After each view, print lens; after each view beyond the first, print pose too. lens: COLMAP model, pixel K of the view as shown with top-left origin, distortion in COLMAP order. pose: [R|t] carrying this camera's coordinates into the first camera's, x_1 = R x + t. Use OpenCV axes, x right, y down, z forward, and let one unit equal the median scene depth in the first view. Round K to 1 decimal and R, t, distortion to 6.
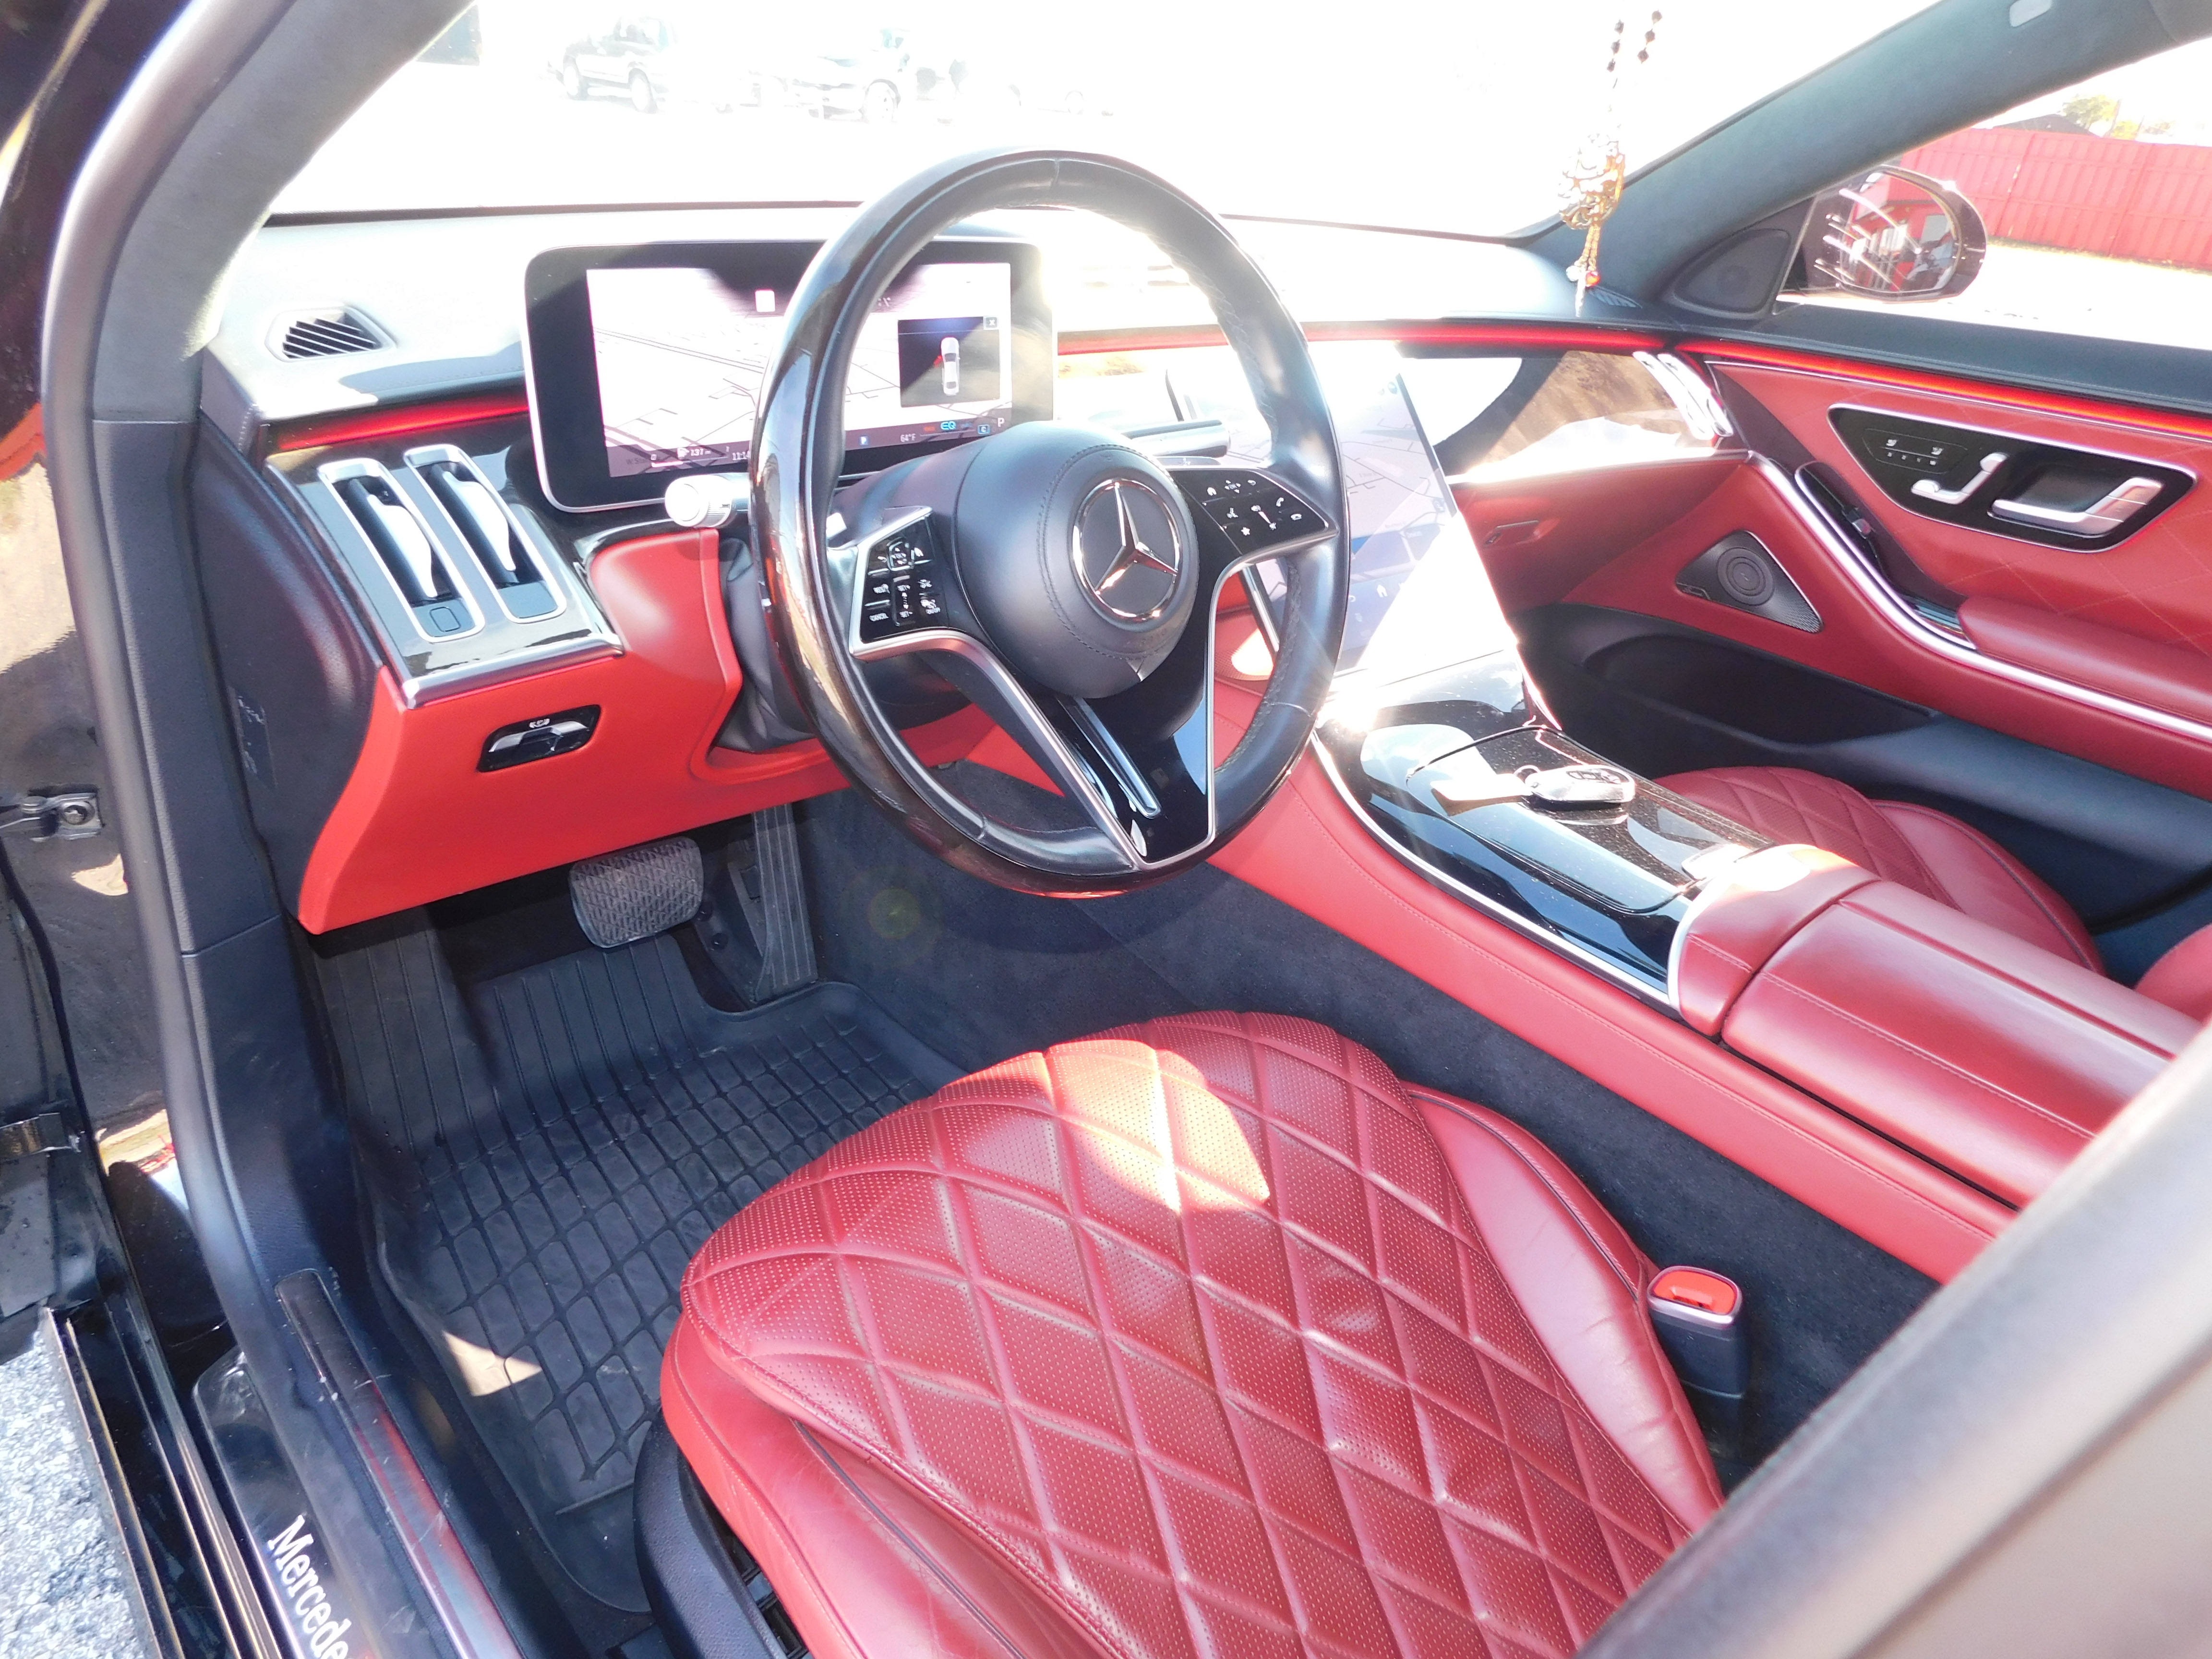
lens RADIAL K [[1461.1, 0, 1108.3], [0, 1461.1, 821.4], [0, 0, 1]] dist [-0.055526, 0.029855]
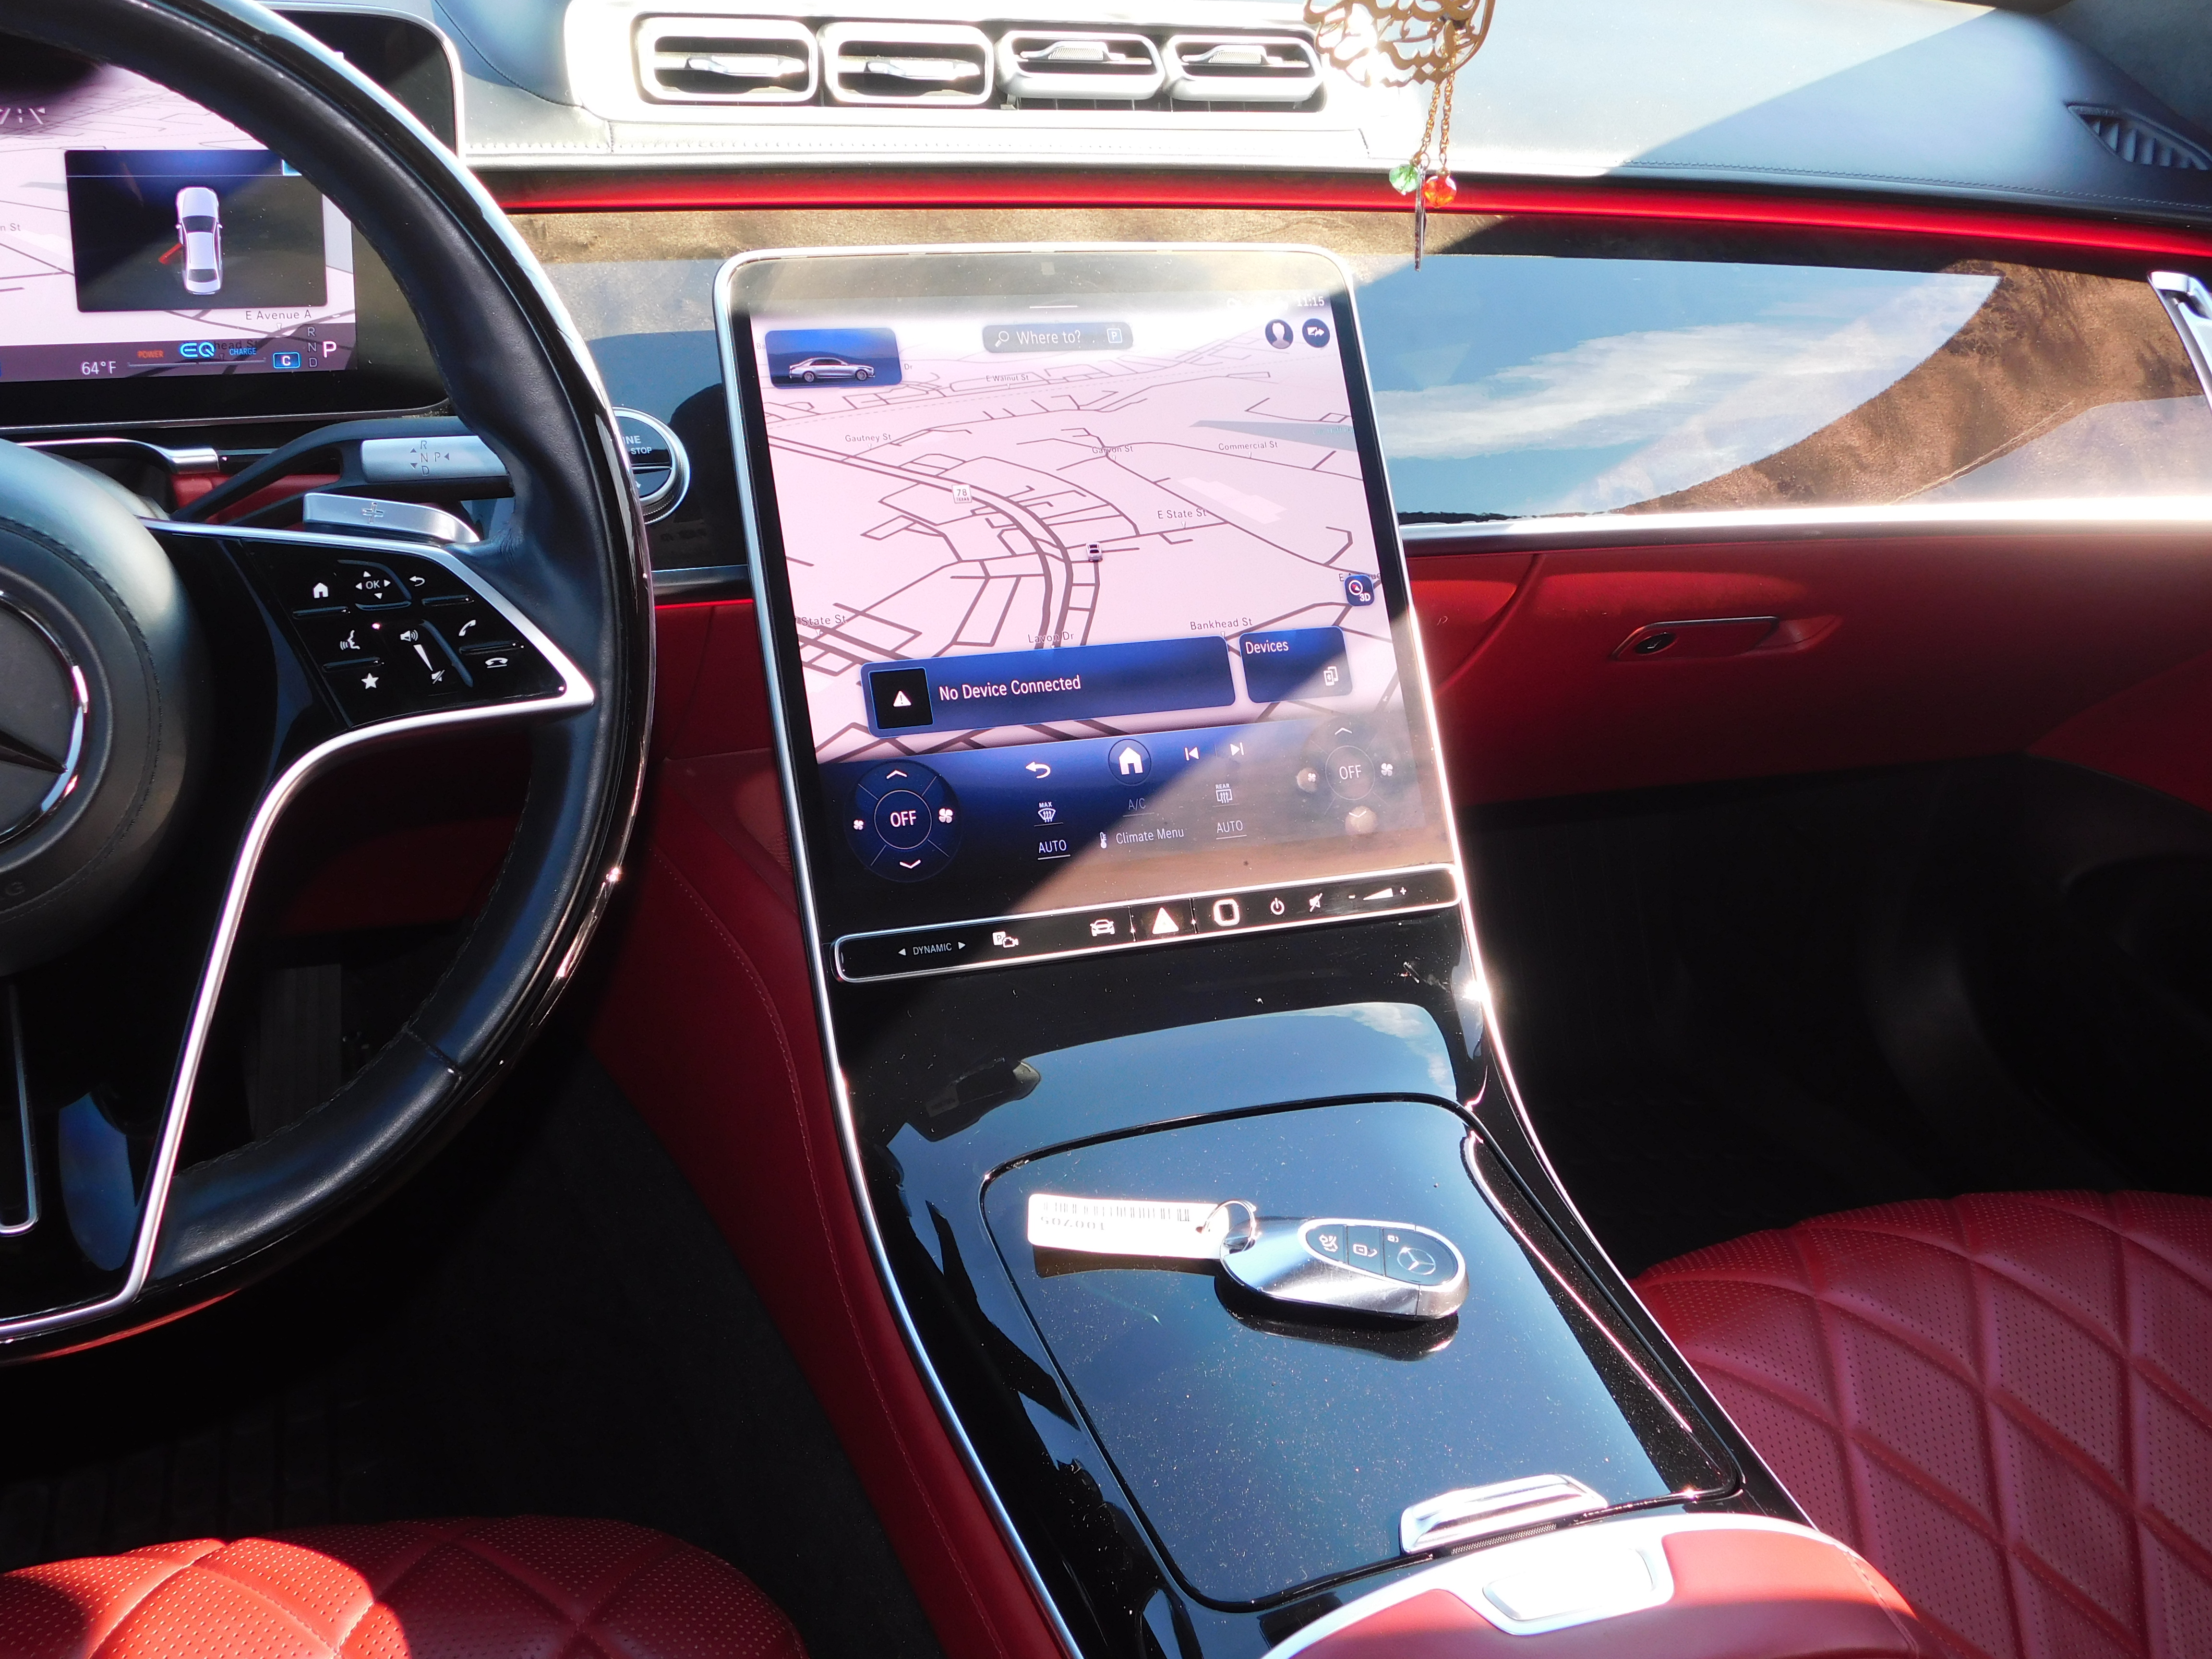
lens RADIAL K [[2593.2, 0, 1106.0], [0, 2593.2, 829.5], [0, 0, 1]] dist [-0.018822, 0.007029]
pose [[0.949848, 0.169292, -0.262925, 0.482881], [-0.169766, 0.985259, 0.021089, -0.179140], [0.262619, 0.024605, 0.964586, 0.191986]]
